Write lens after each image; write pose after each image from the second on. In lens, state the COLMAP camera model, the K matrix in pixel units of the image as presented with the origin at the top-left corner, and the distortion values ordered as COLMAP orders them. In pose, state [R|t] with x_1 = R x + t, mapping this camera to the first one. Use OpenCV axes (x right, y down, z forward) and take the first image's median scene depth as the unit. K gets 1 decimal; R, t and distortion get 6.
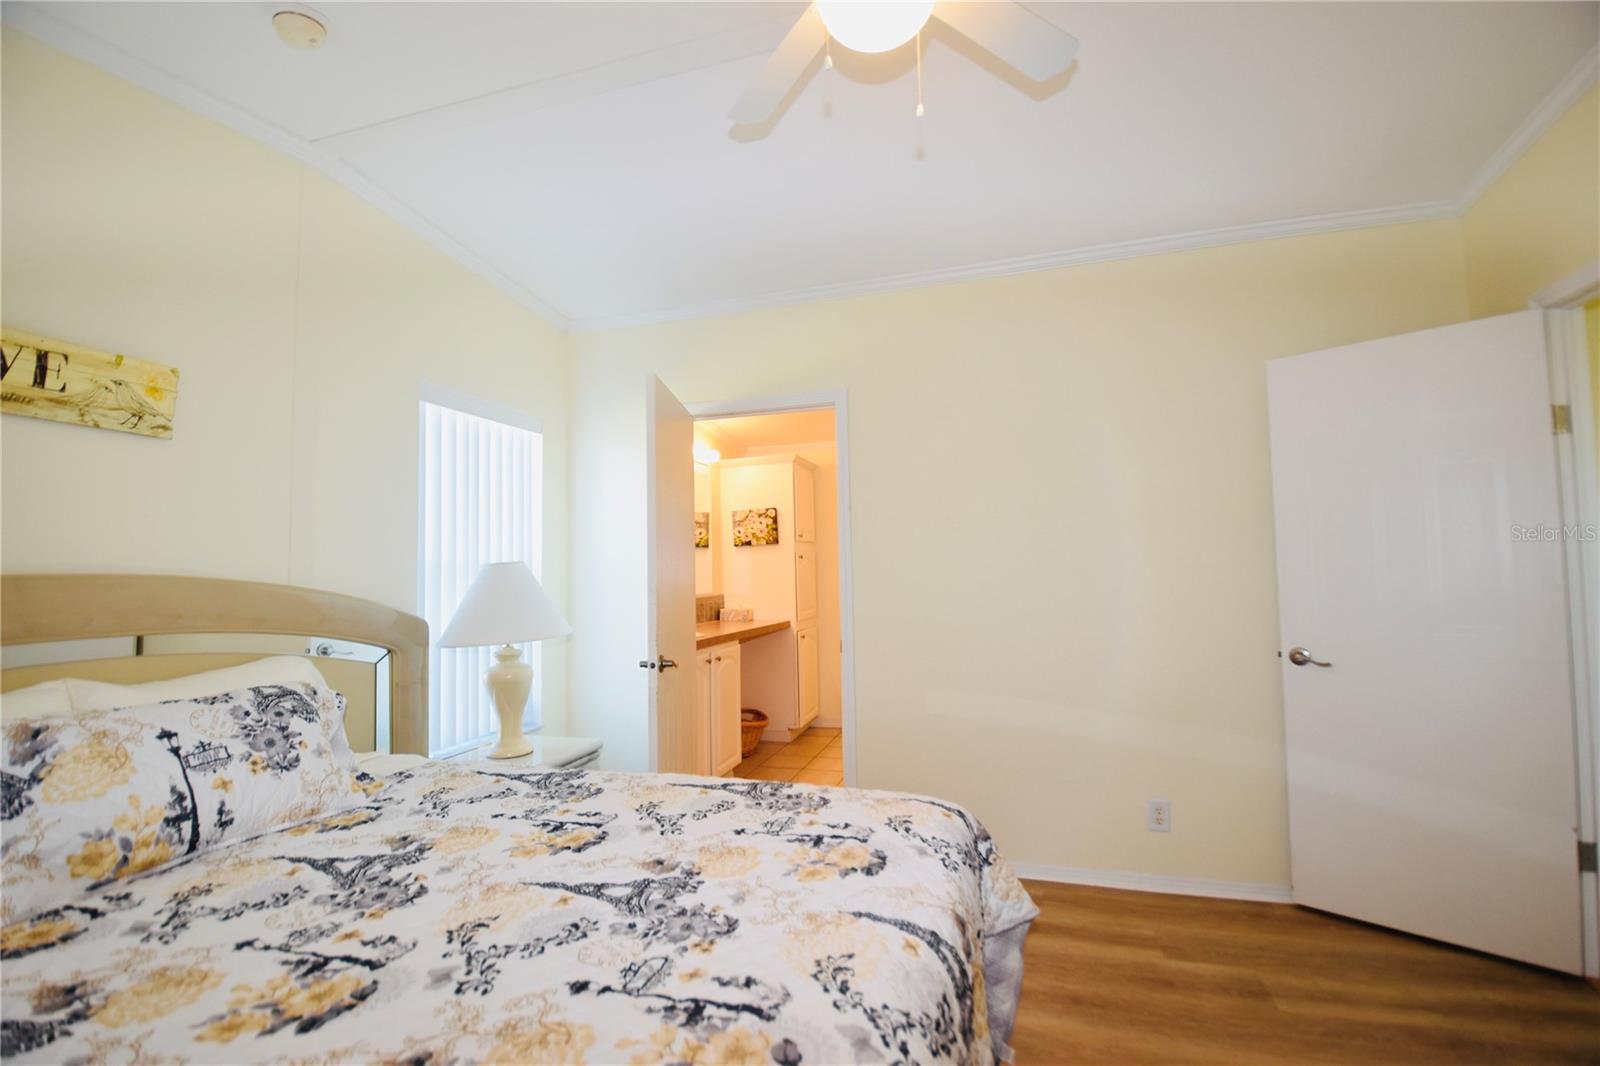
lens RADIAL K [[706.4, 0, 807.7], [0, 706.4, 535.6], [0, 0, 1]] dist [0.018473, -0.023279]
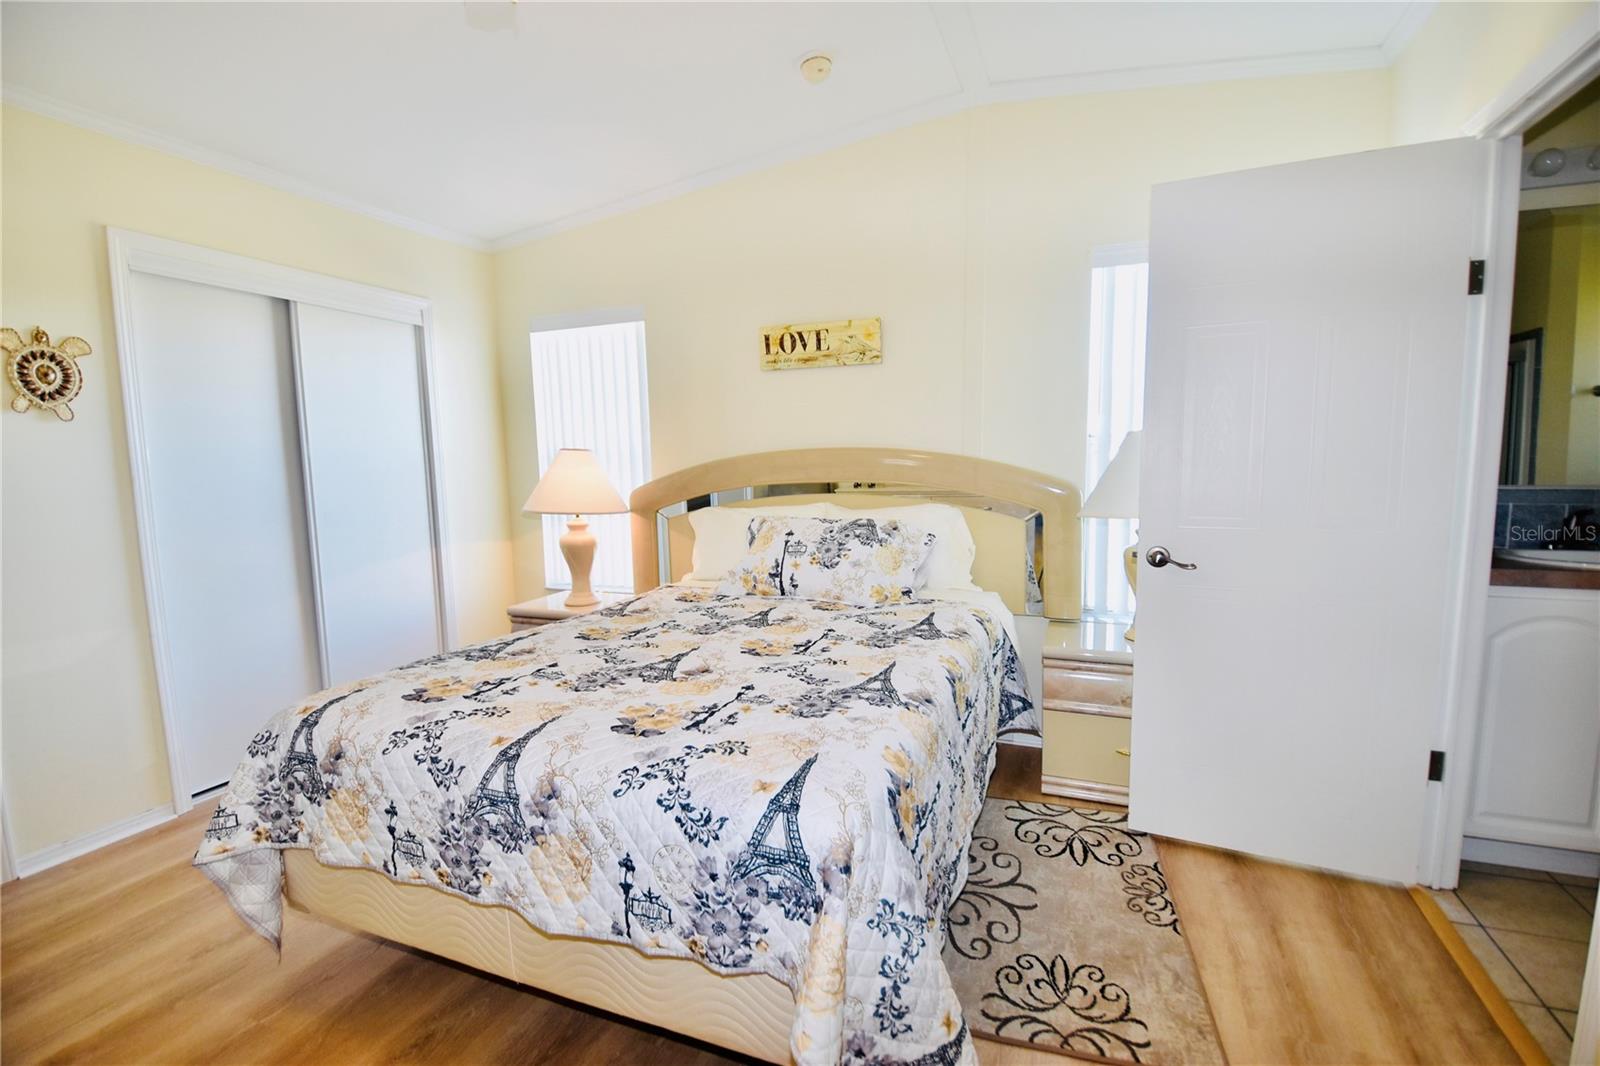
lens RADIAL K [[706.4, 0, 807.7], [0, 706.4, 535.6], [0, 0, 1]] dist [0.018473, -0.023279]
pose [[-0.110605, 0.127043, -0.985711, 0.893672], [0.071074, 0.990268, 0.119655, 0.057700], [0.991320, -0.056824, -0.118558, 1.171511]]
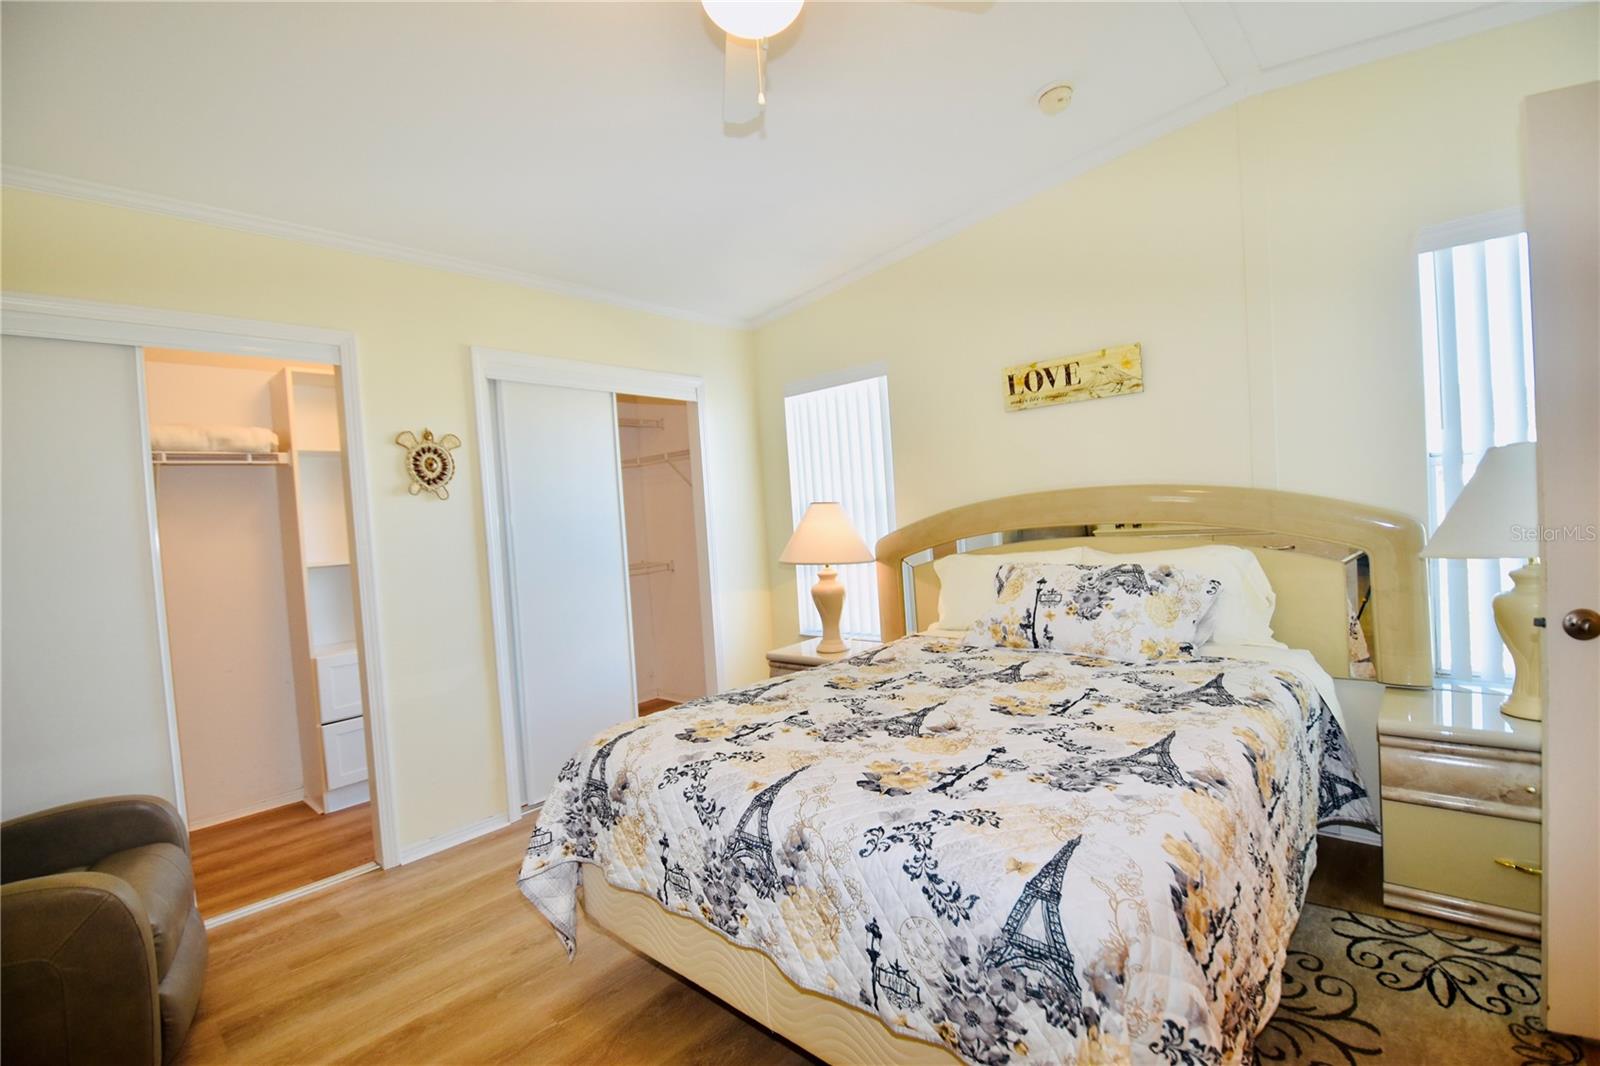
lens RADIAL K [[705.6, 0, 804.2], [0, 705.6, 537.5], [0, 0, 1]] dist [0.015287, -0.023261]
pose [[-0.442164, 0.074992, -0.893793, 0.868572], [0.118115, 0.992689, 0.024858, 0.052399], [0.889123, -0.094579, -0.447789, 1.172663]]
